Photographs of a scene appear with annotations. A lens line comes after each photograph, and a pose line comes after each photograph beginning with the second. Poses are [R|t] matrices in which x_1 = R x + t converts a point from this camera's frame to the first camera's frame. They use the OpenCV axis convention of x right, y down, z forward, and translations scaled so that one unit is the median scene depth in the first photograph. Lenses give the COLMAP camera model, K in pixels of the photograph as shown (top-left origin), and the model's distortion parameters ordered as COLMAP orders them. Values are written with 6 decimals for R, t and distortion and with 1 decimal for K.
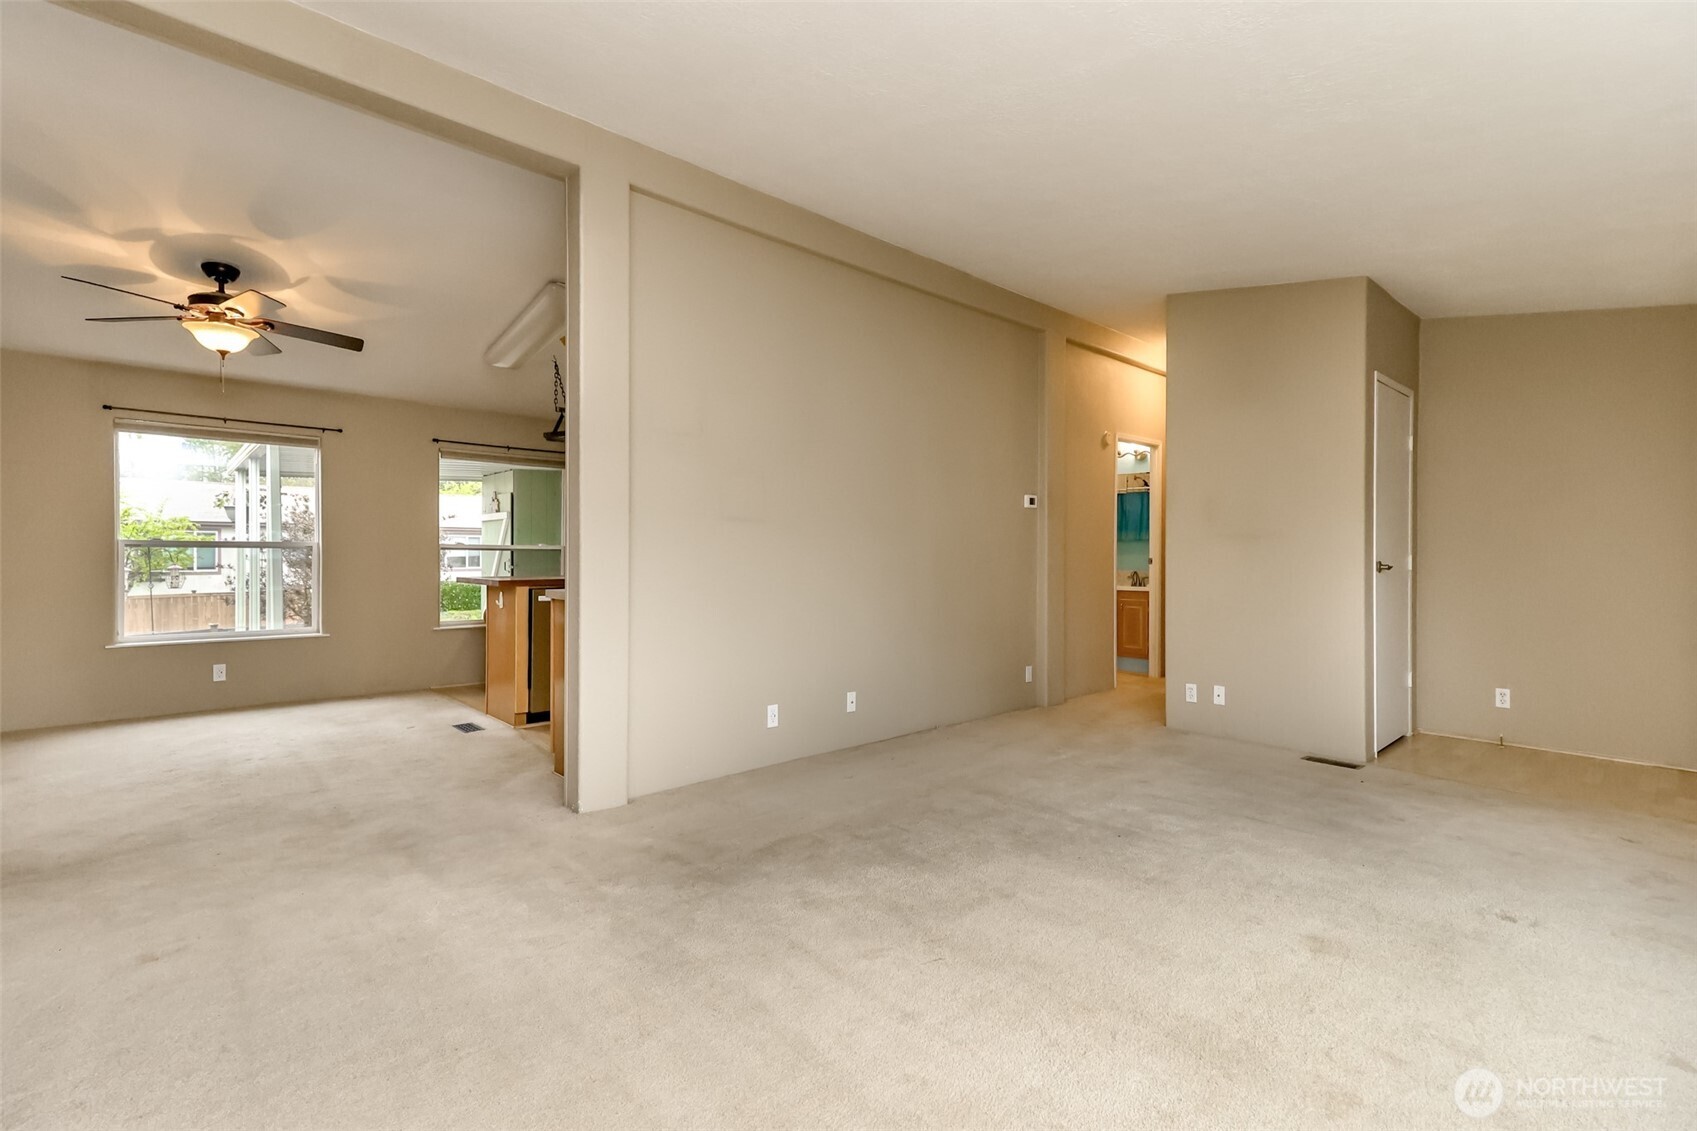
lens RADIAL K [[780.8, 0, 859.6], [0, 780.8, 570.2], [0, 0, 1]] dist [0.024067, 0.000544]
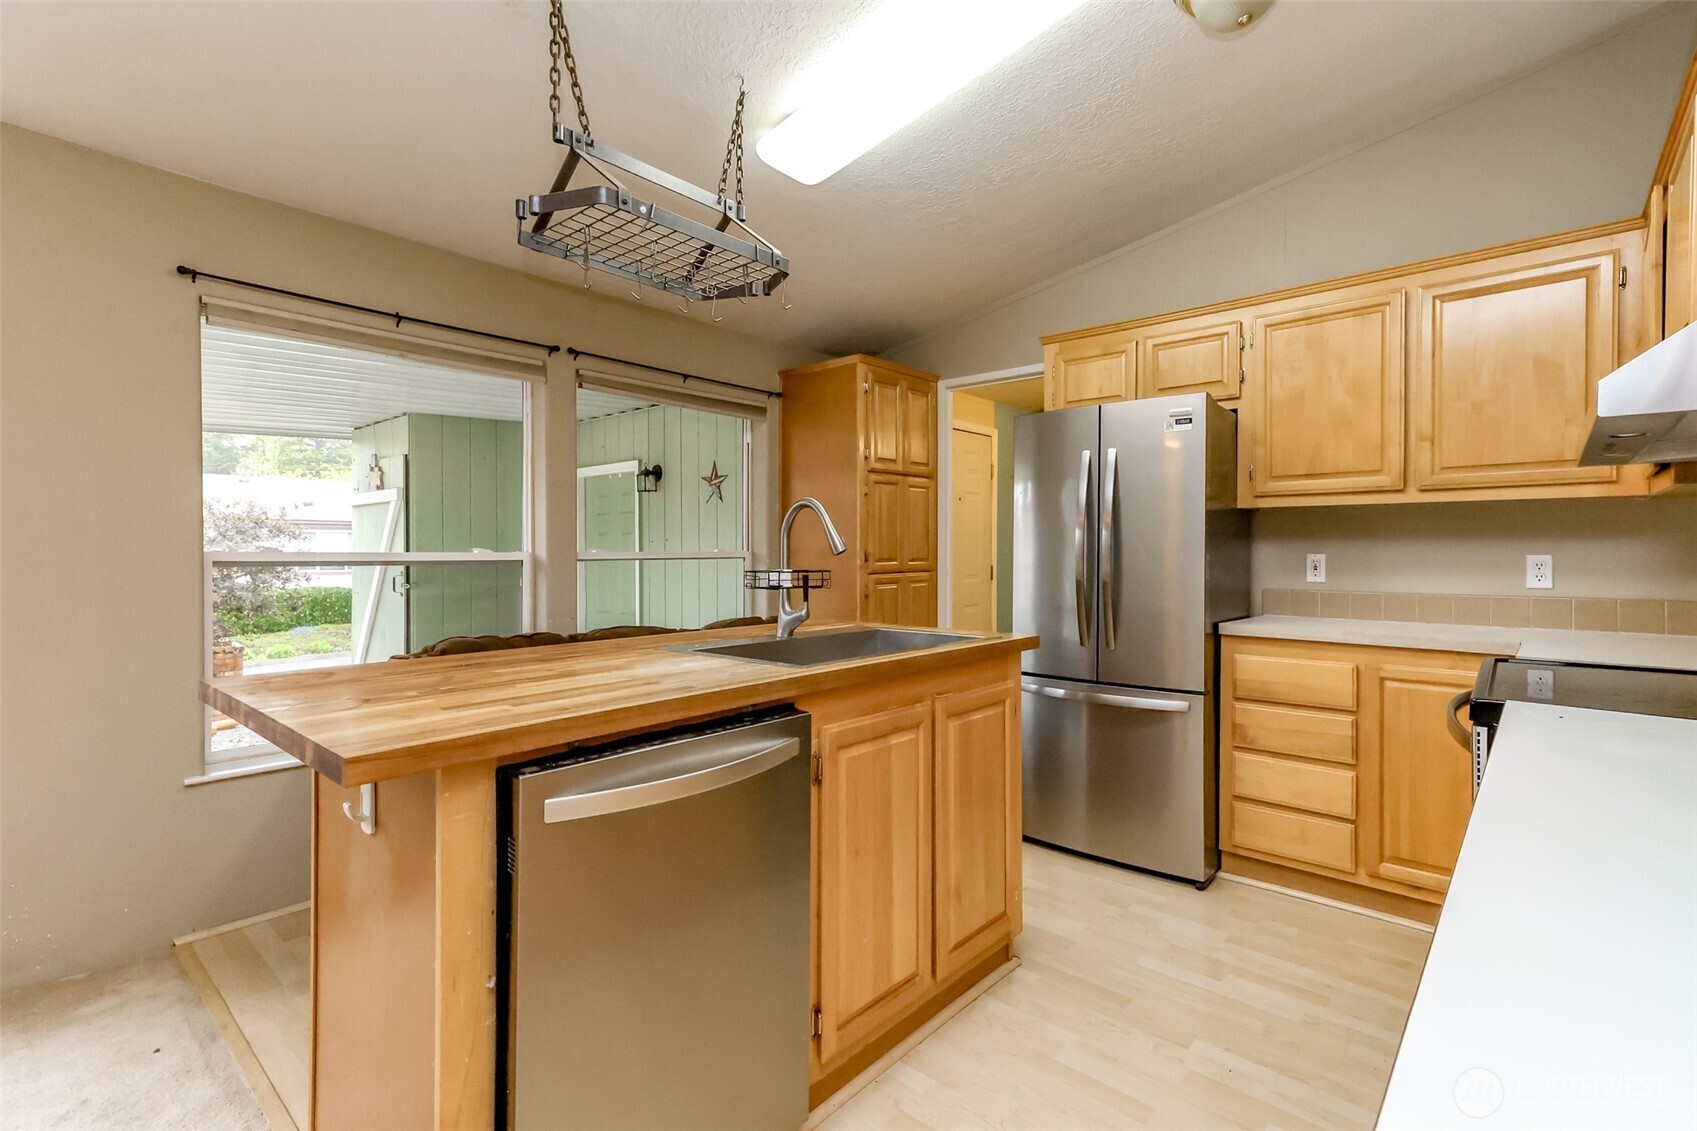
lens RADIAL K [[780.8, 0, 854.3], [0, 780.8, 556.4], [0, 0, 1]] dist [0.024067, 0.000544]
pose [[0.994876, -0.004198, 0.101013, -0.211930], [0.005191, 0.999941, -0.009568, -0.022696], [-0.100966, 0.010043, 0.994839, 0.475702]]
